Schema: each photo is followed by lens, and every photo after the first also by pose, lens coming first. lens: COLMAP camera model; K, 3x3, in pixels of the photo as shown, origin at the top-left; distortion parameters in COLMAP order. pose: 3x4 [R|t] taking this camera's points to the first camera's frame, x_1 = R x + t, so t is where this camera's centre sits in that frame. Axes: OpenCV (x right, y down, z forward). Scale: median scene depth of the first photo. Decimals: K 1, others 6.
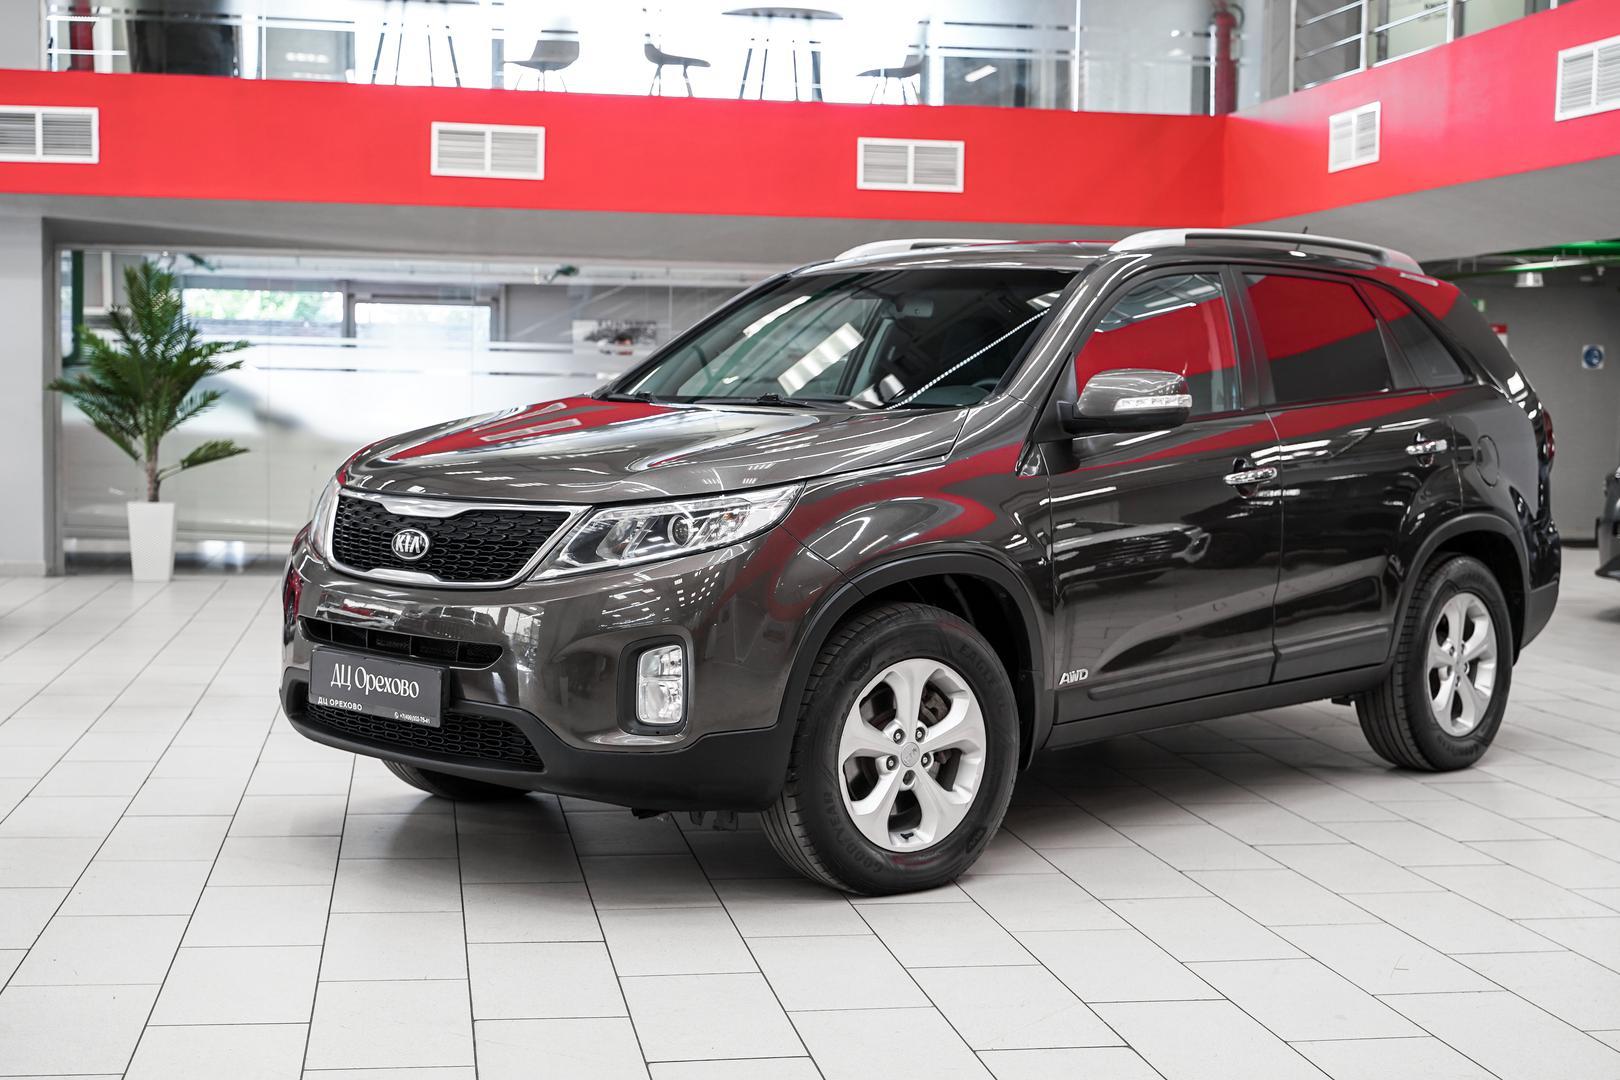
lens RADIAL K [[2223.9, 0, 800.7], [0, 2223.9, 609.9], [0, 0, 1]] dist [-0.010449, 0.000000]
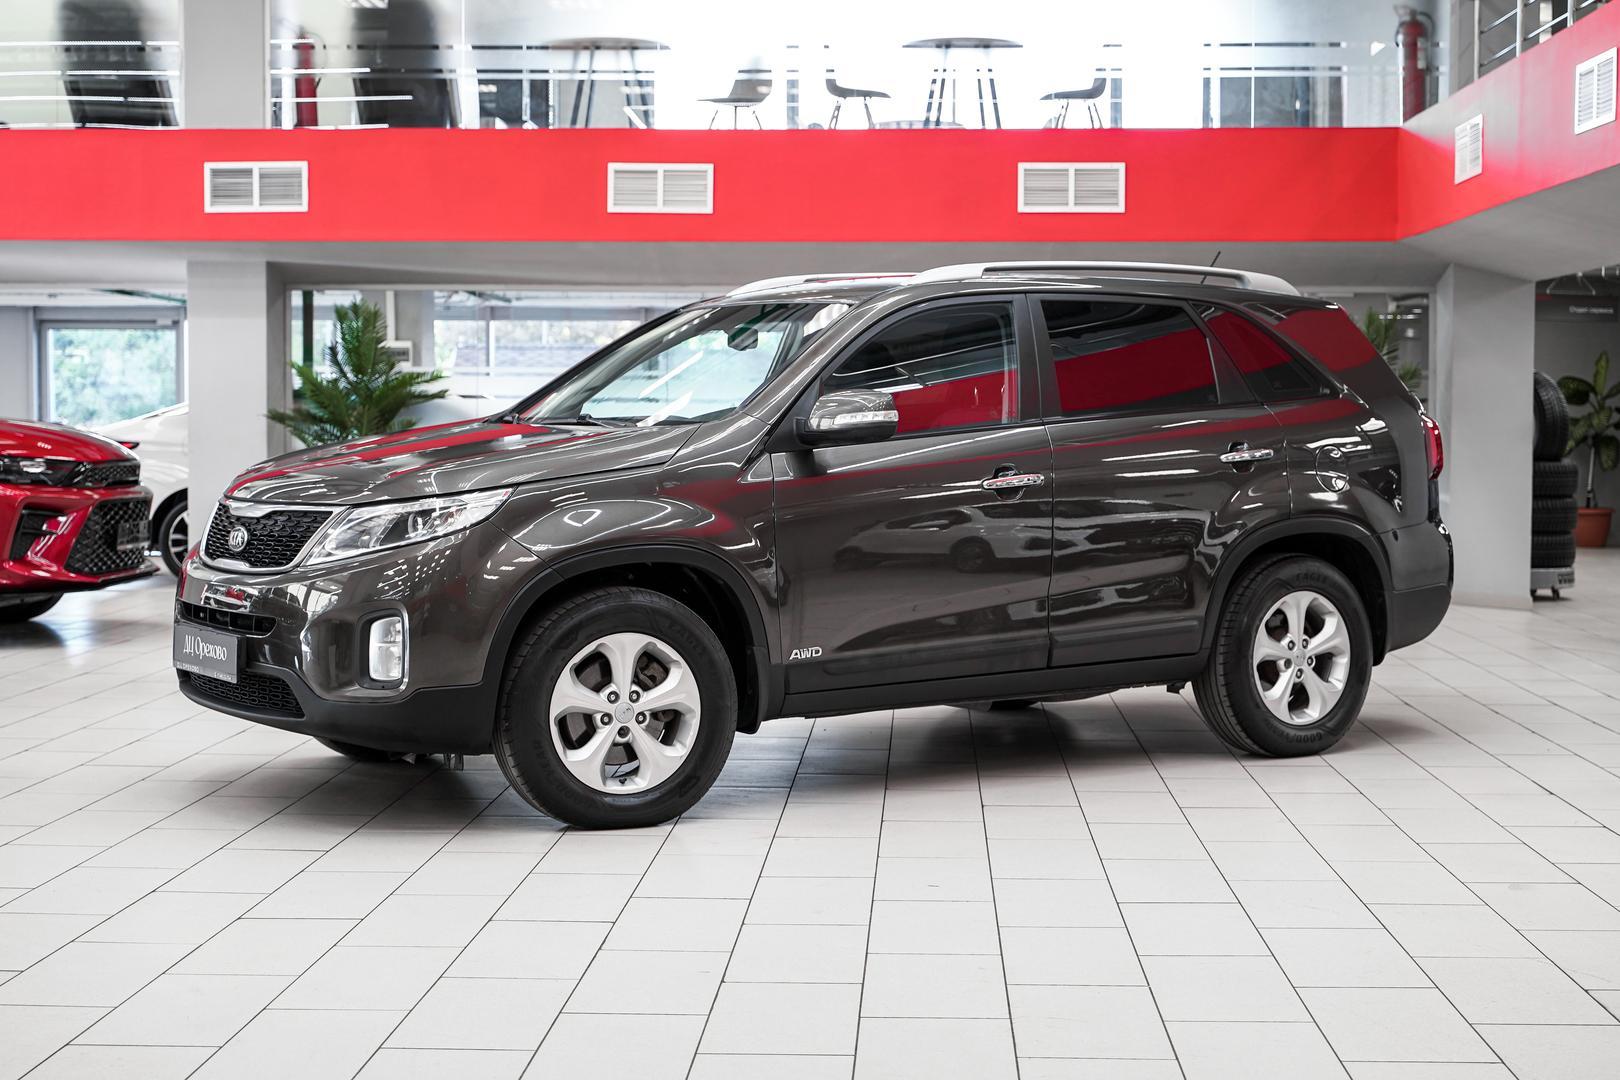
lens RADIAL K [[2436.5, 0, 812.1], [0, 2436.5, 537.9], [0, 0, 1]] dist [-0.014151, 0.000000]
pose [[0.978479, -0.003217, -0.206323, 0.301474], [-0.006557, 0.998889, -0.046670, 0.022572], [0.206244, 0.047018, 0.977370, -0.191066]]
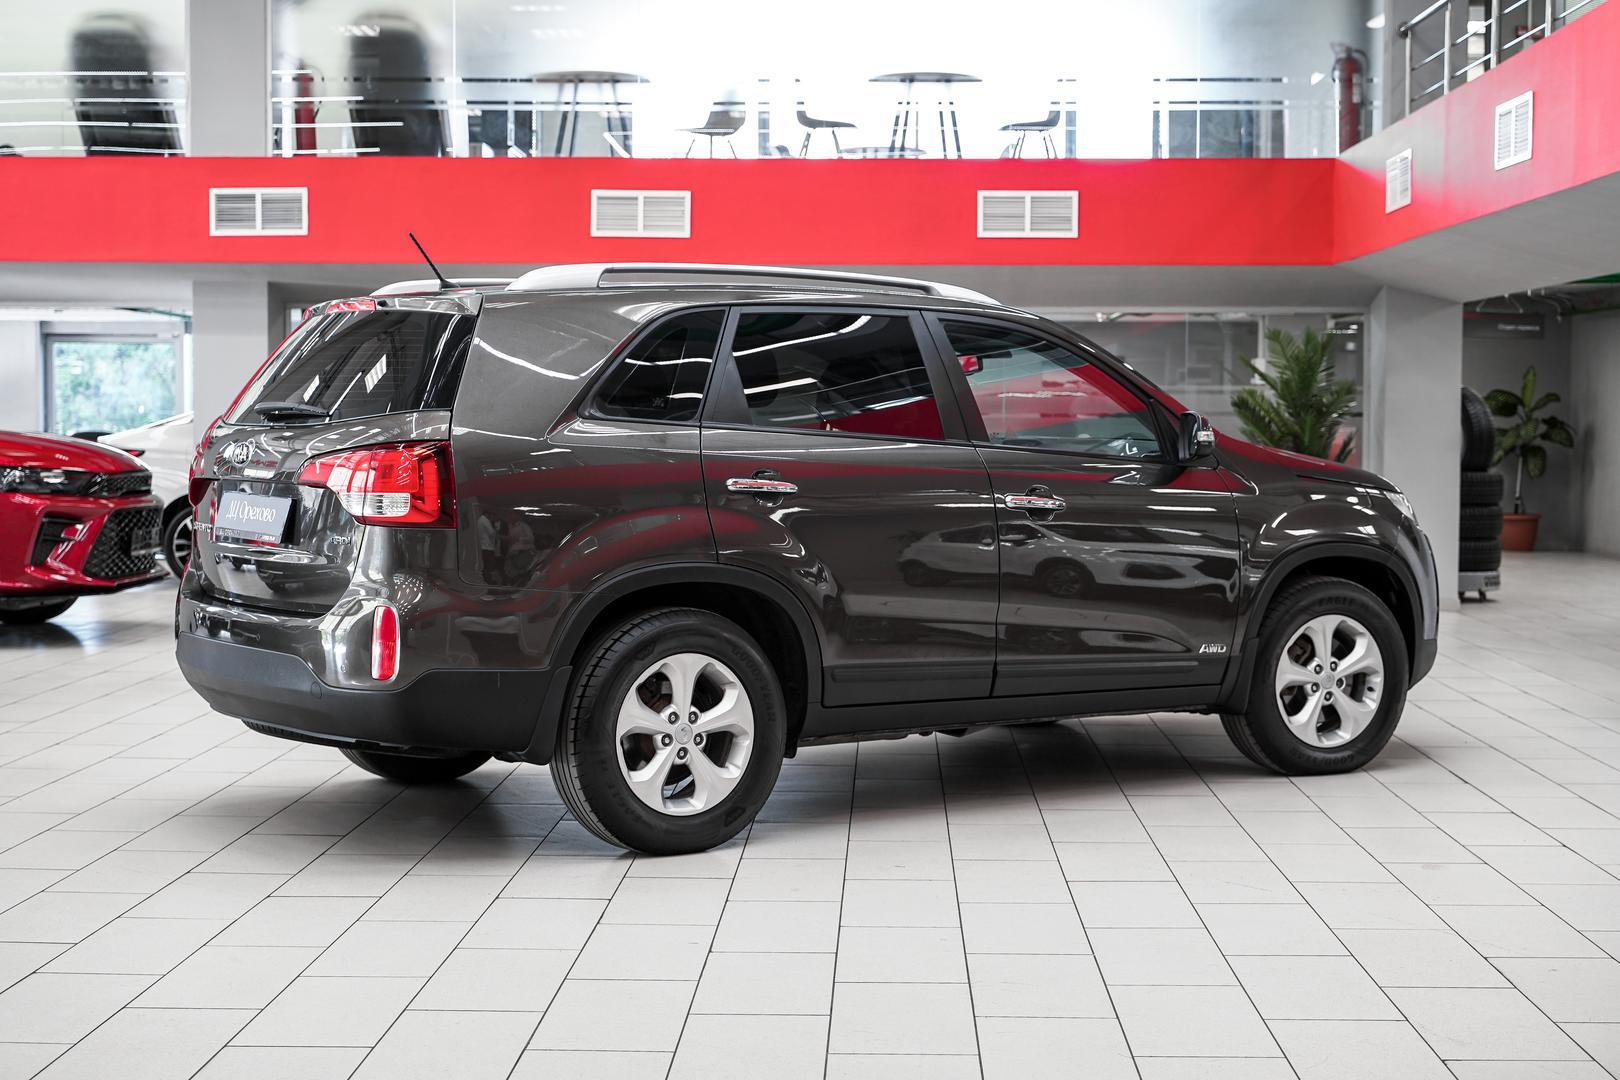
lens RADIAL K [[2343.7, 0, 811.8], [0, 2343.7, 536.8], [0, 0, 1]] dist [-0.012251, 0.000000]
pose [[0.981180, -0.002984, -0.193070, 0.307406], [-0.006390, 0.998831, -0.047912, 0.021020], [0.192987, 0.048244, 0.980014, -0.235217]]
